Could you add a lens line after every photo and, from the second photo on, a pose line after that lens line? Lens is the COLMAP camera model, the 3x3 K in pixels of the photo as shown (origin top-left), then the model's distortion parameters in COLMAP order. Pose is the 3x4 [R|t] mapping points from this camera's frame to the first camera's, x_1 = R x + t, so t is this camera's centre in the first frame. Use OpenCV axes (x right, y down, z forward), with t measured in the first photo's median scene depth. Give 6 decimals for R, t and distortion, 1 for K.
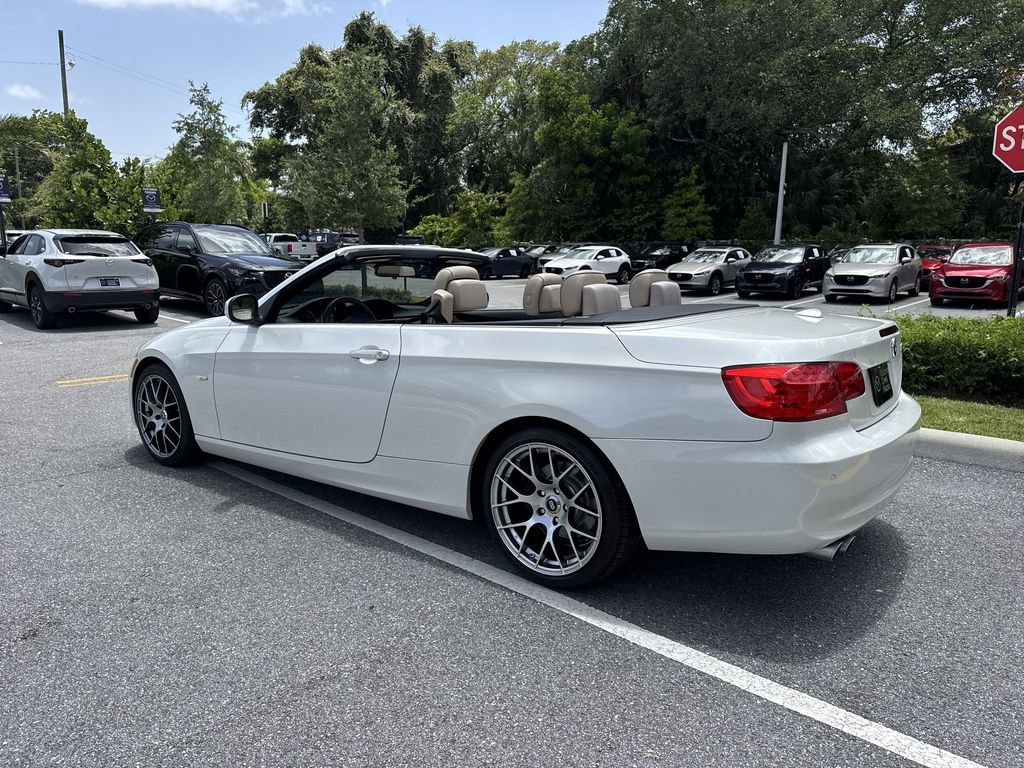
lens RADIAL K [[704.7, 0, 509.7], [0, 704.7, 405.2], [0, 0, 1]] dist [0.050654, -0.070784]
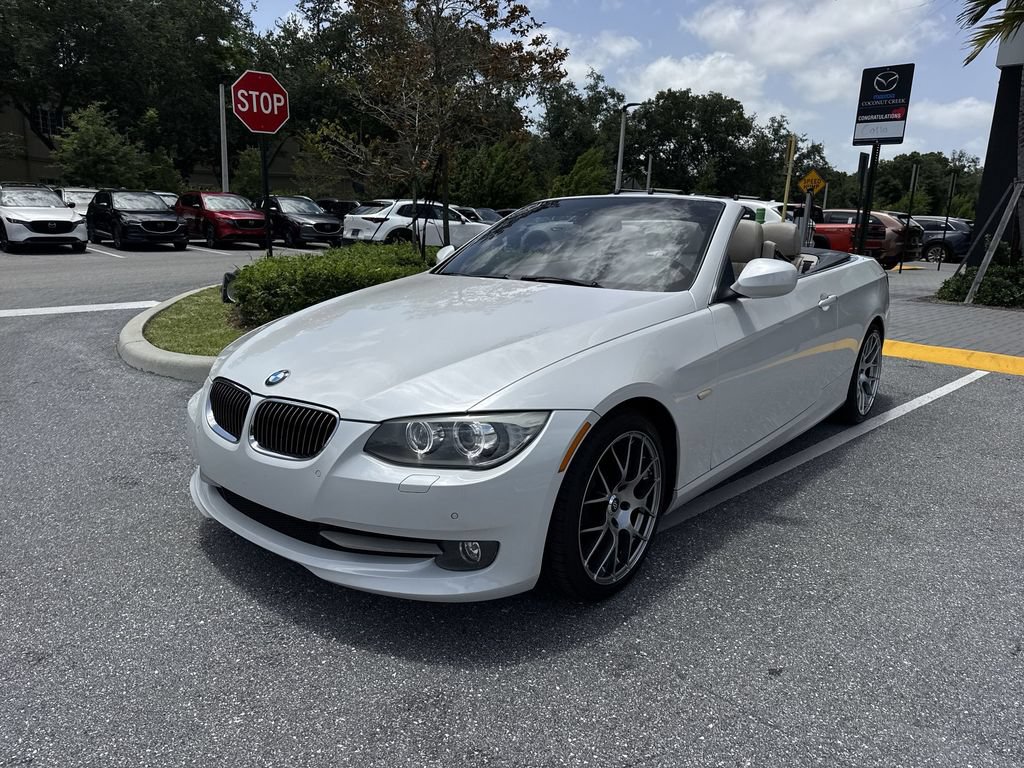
lens RADIAL K [[705.7, 0, 513.5], [0, 705.7, 390.0], [0, 0, 1]] dist [0.057022, -0.083520]
pose [[0.078367, -0.233567, 0.969178, -0.124348], [0.174607, 0.960356, 0.217322, -0.024542], [-0.981515, 0.152195, 0.116042, 0.125168]]
